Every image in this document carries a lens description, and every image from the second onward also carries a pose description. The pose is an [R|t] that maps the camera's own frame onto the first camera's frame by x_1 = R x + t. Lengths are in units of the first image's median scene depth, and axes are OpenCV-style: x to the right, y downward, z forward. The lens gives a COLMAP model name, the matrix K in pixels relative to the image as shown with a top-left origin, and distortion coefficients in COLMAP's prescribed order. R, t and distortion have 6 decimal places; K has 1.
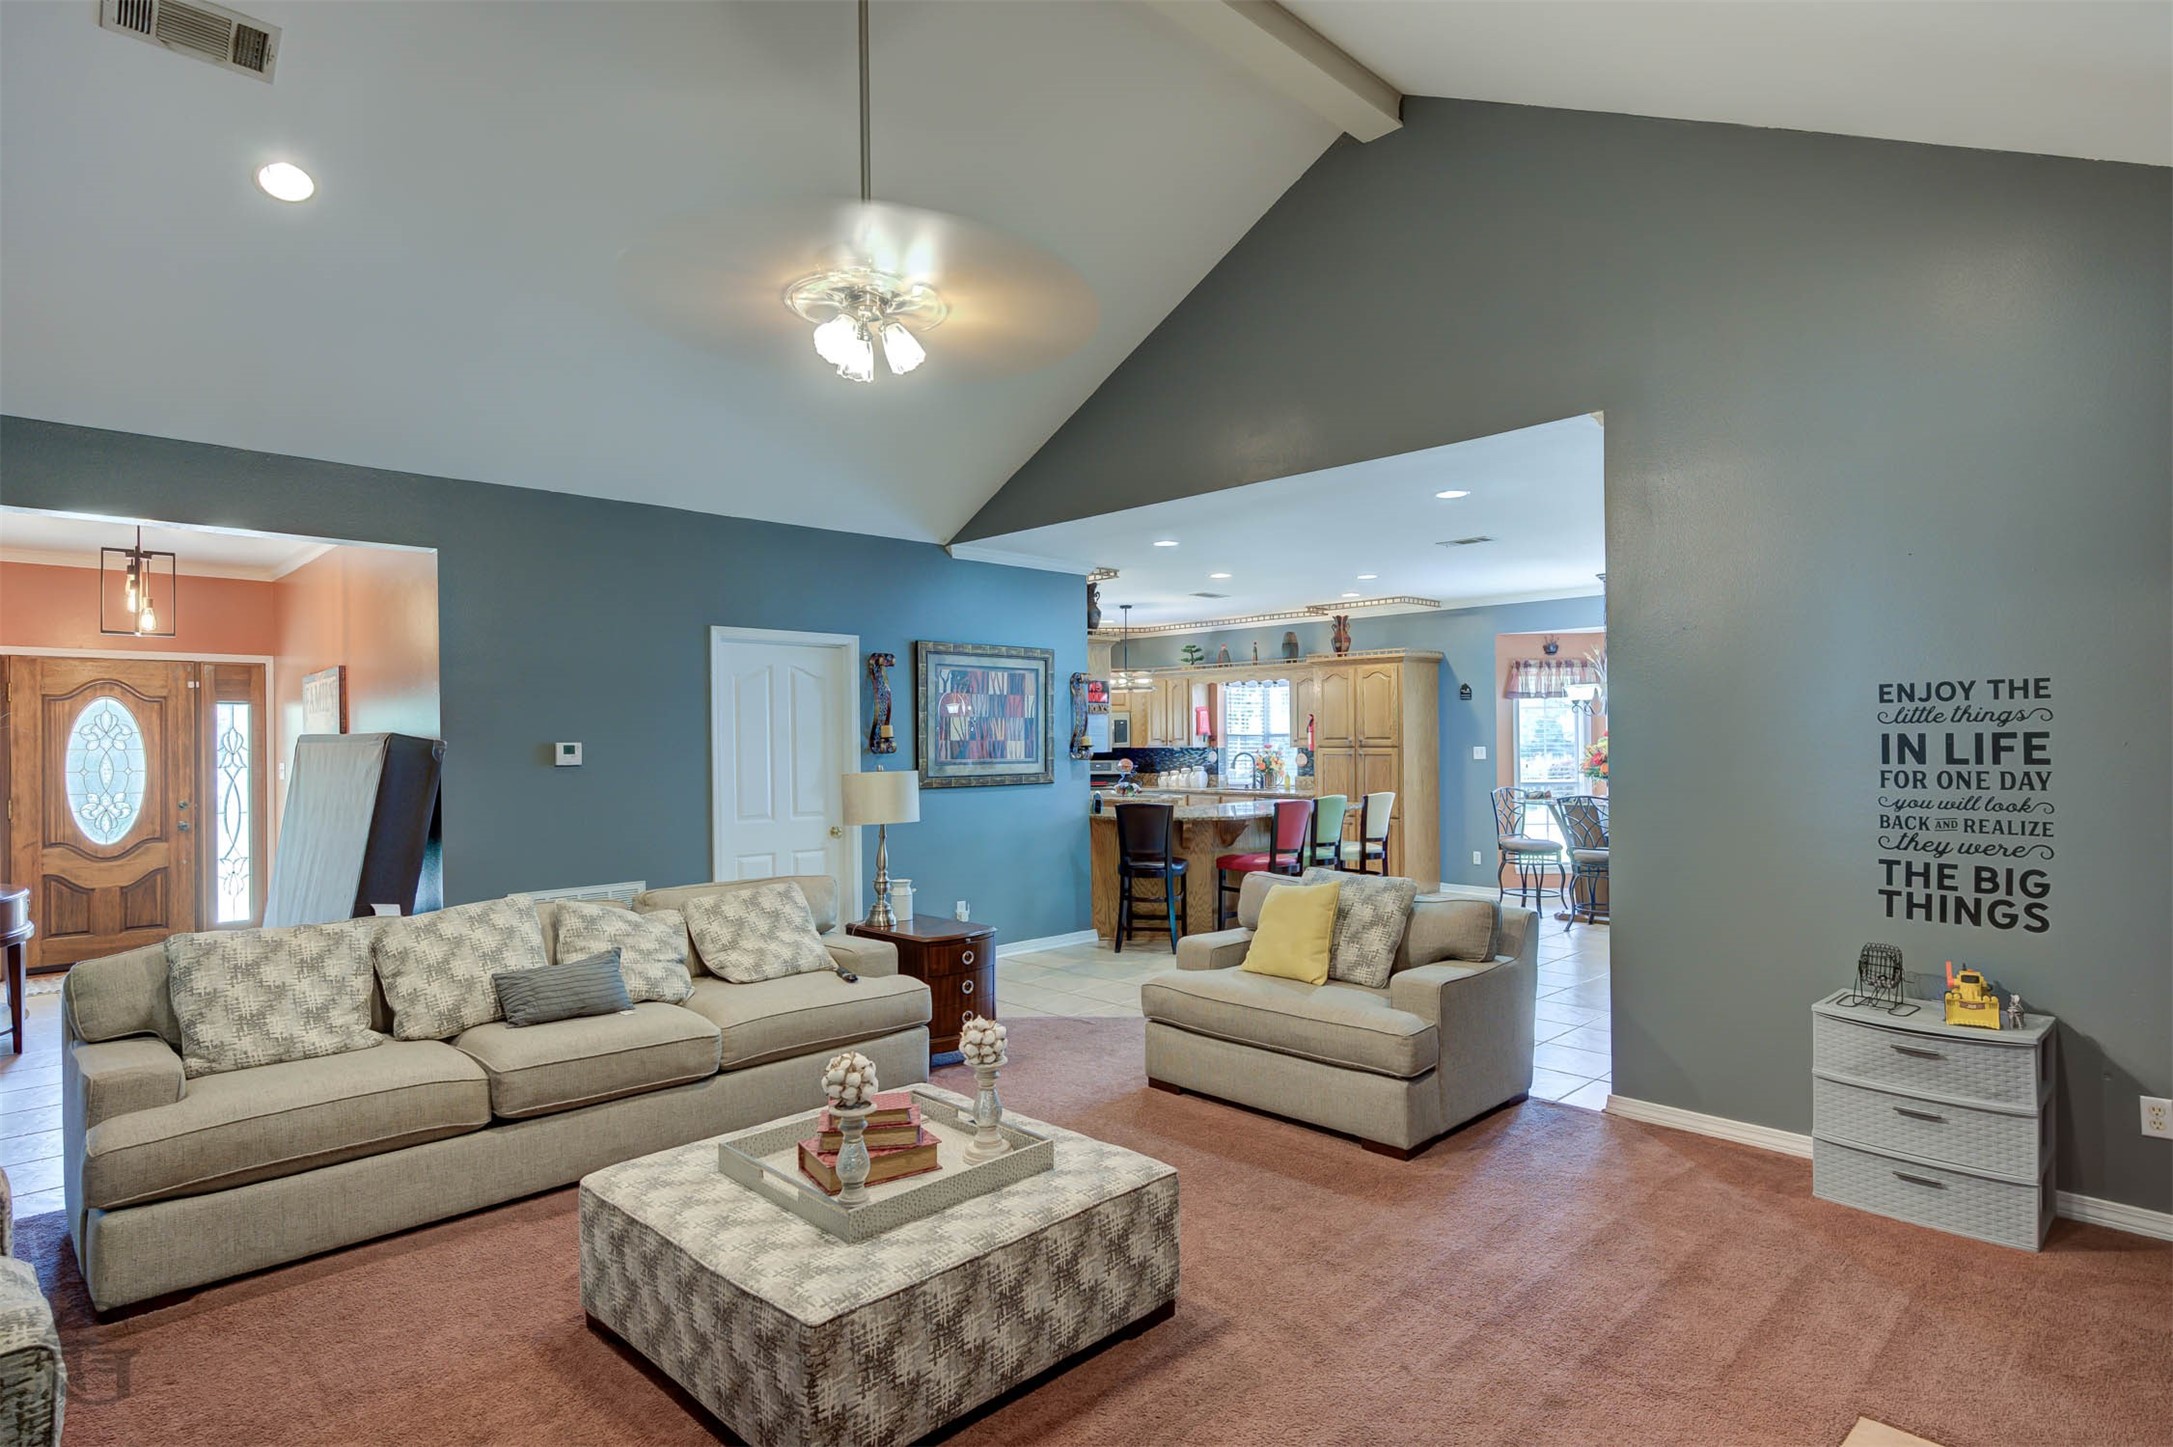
lens RADIAL K [[1135.4, 0, 1093.4], [0, 1135.4, 732.6], [0, 0, 1]] dist [0.003840, -0.000055]
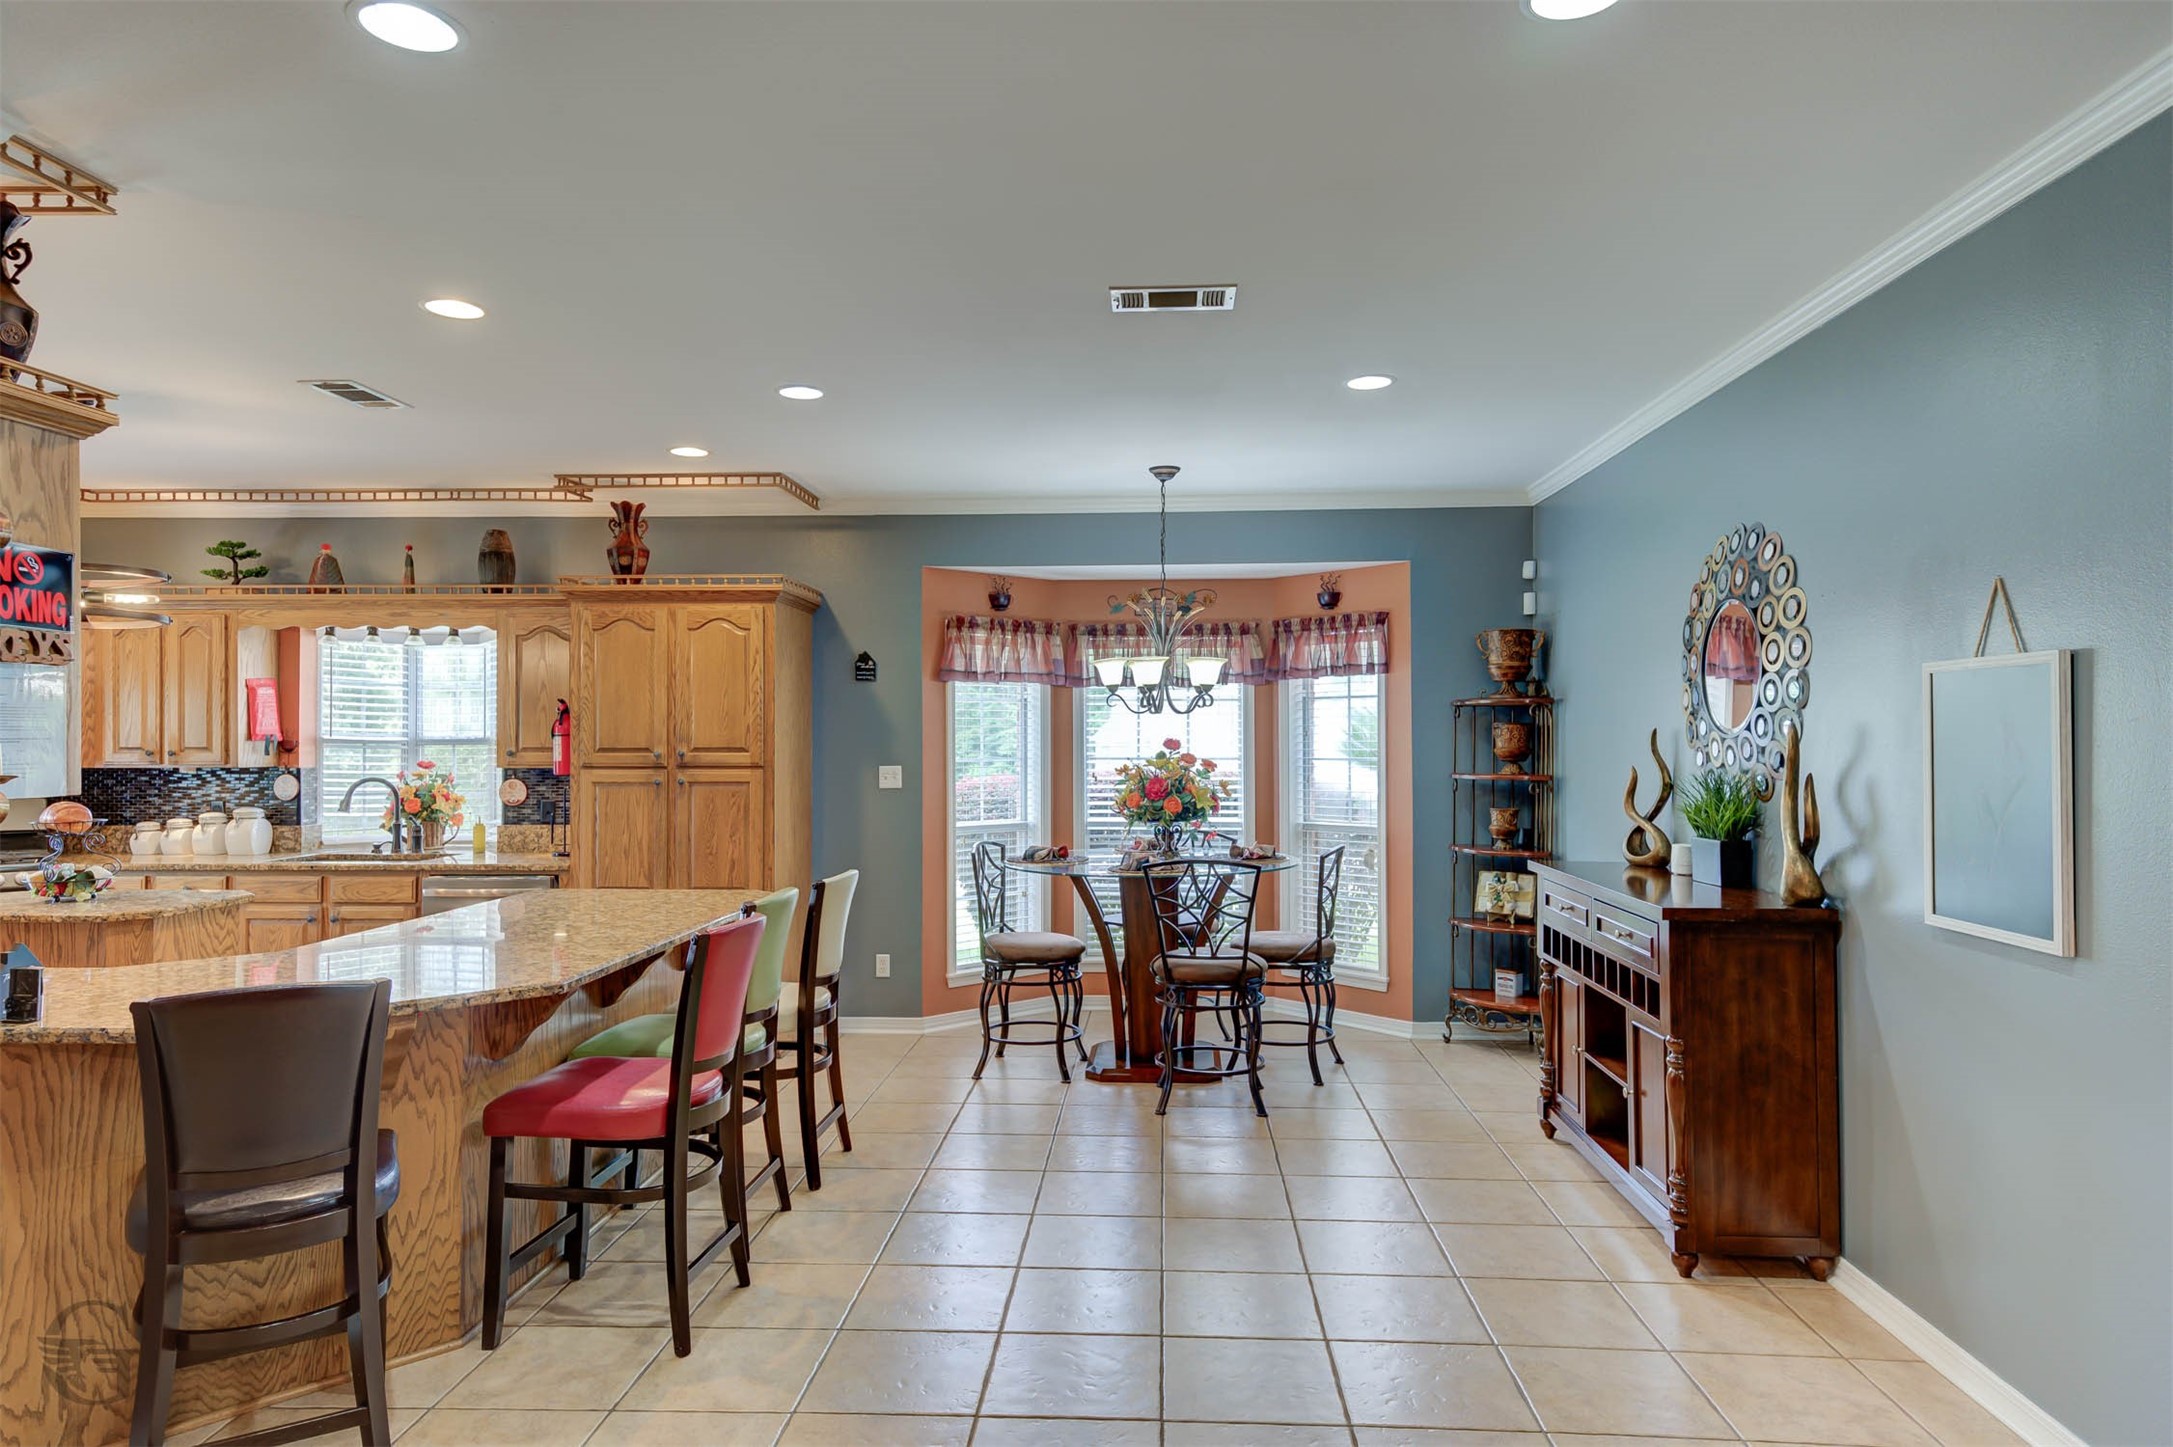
lens RADIAL K [[1307.5, 0, 1090.5], [0, 1307.5, 737.0], [0, 0, 1]] dist [0.033106, -0.000374]
pose [[0.740115, 0.011609, 0.672380, -0.018198], [-0.009737, 0.999931, -0.006547, 0.001324], [-0.672410, -0.001702, 0.740177, 0.438292]]
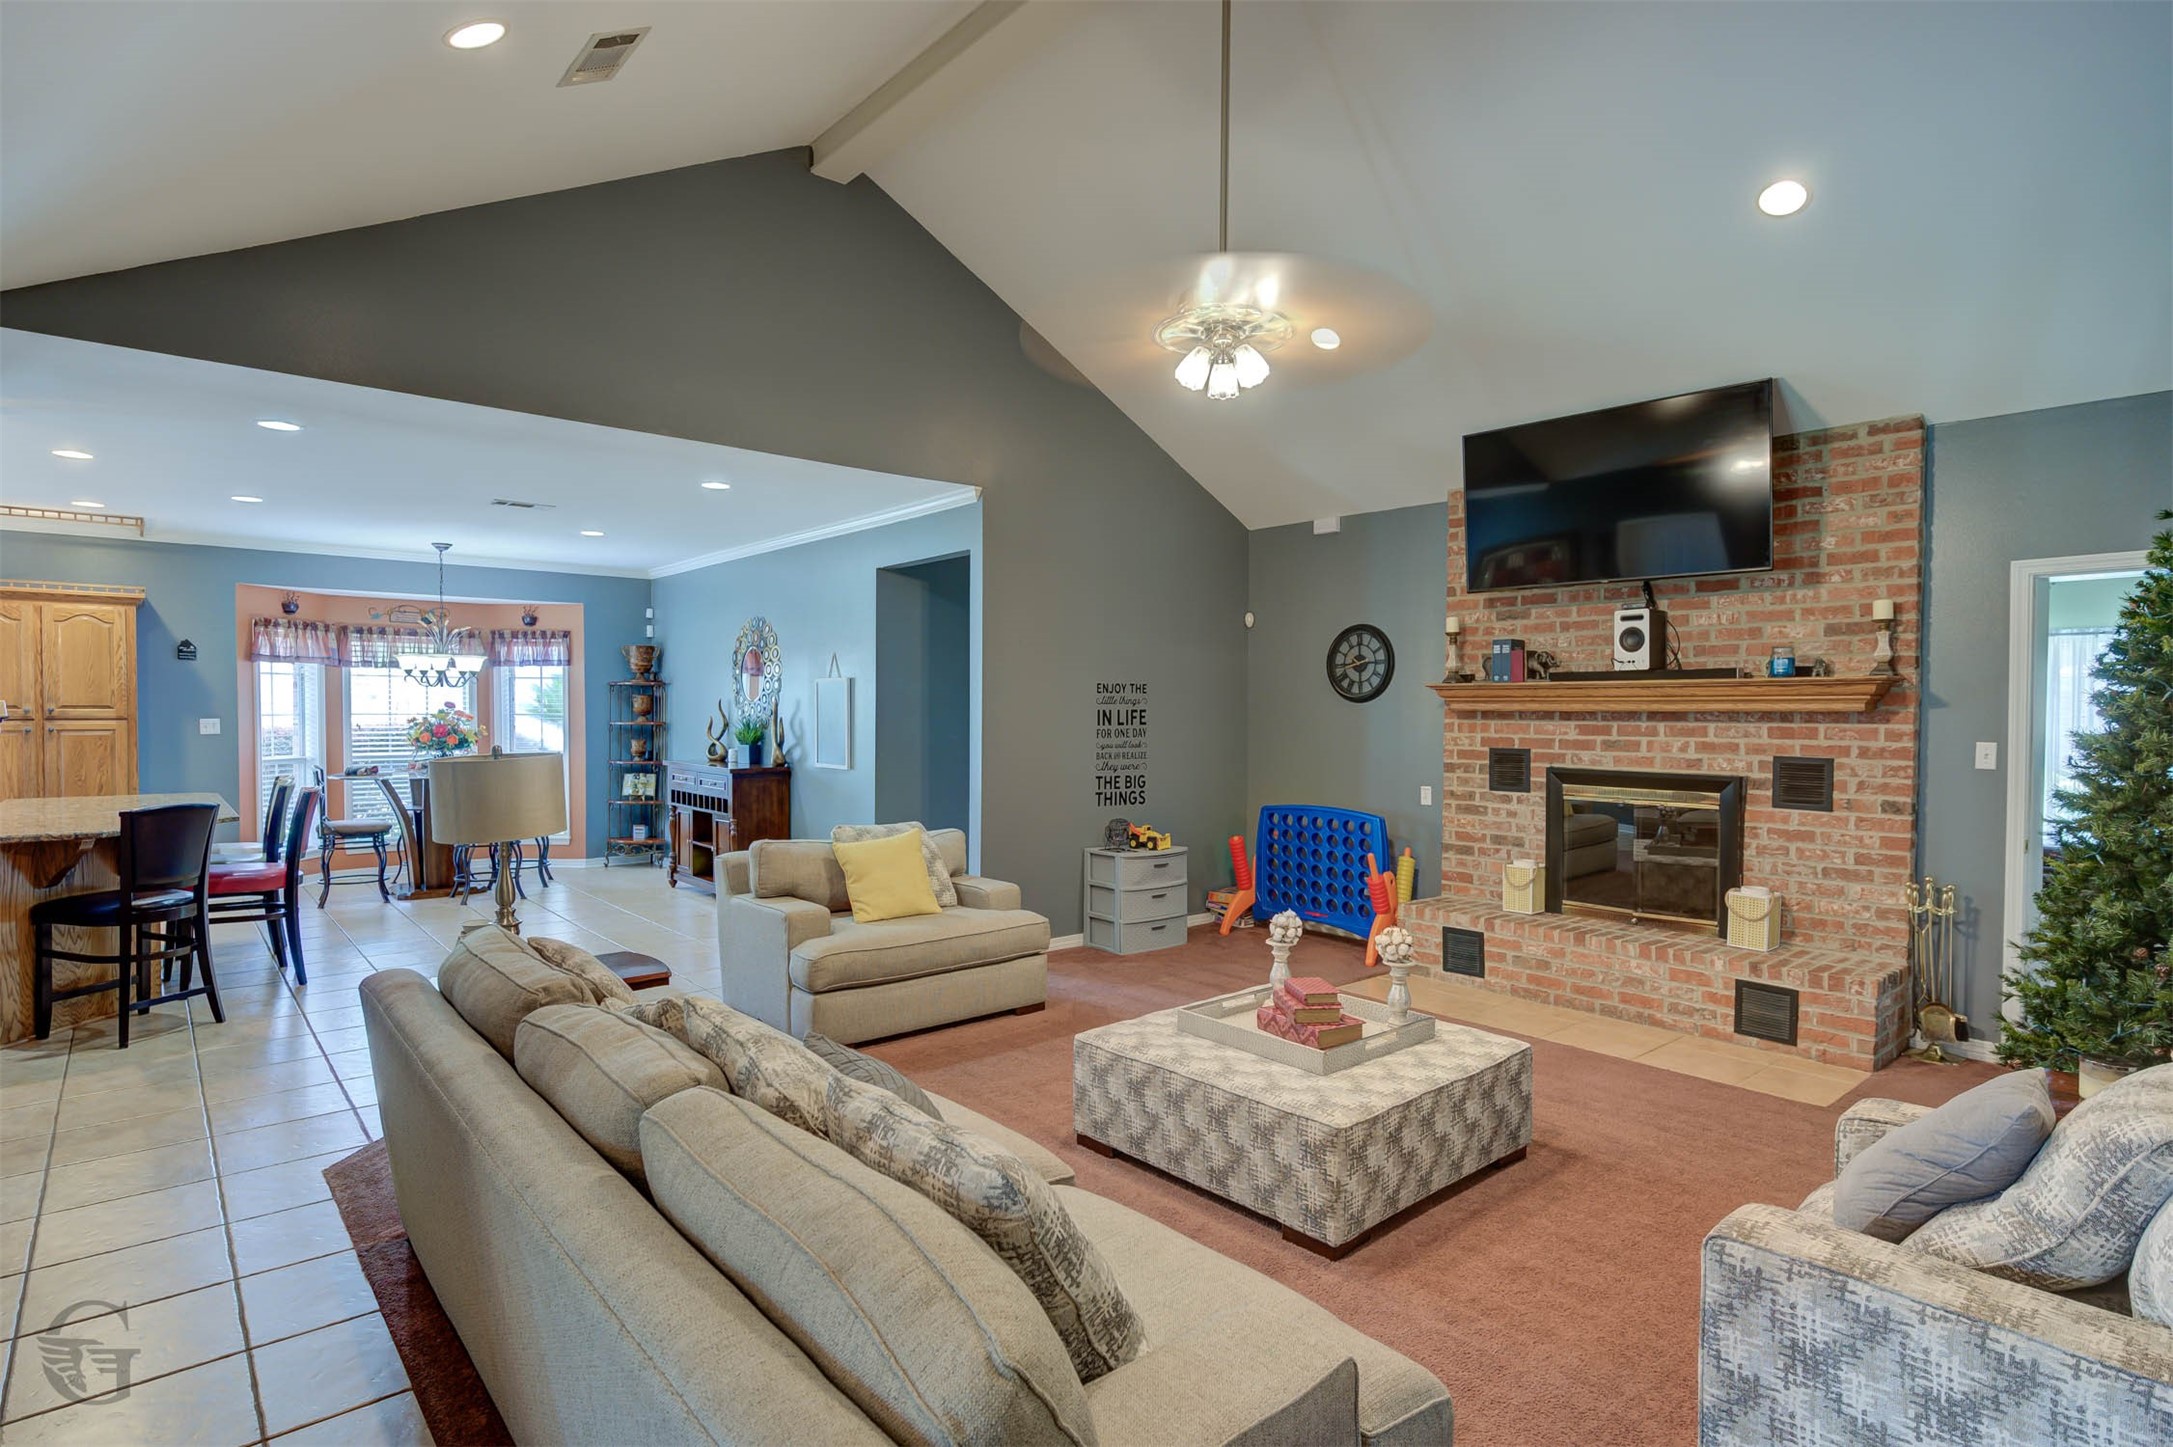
lens RADIAL K [[1091.4, 0, 1092.5], [0, 1091.4, 738.3], [0, 0, 1]] dist [0.003859, -0.002268]
pose [[0.066513, -0.018098, 0.997621, -0.379686], [-0.010140, 0.999772, 0.018813, 0.005012], [-0.997734, -0.011367, 0.066314, 0.304568]]
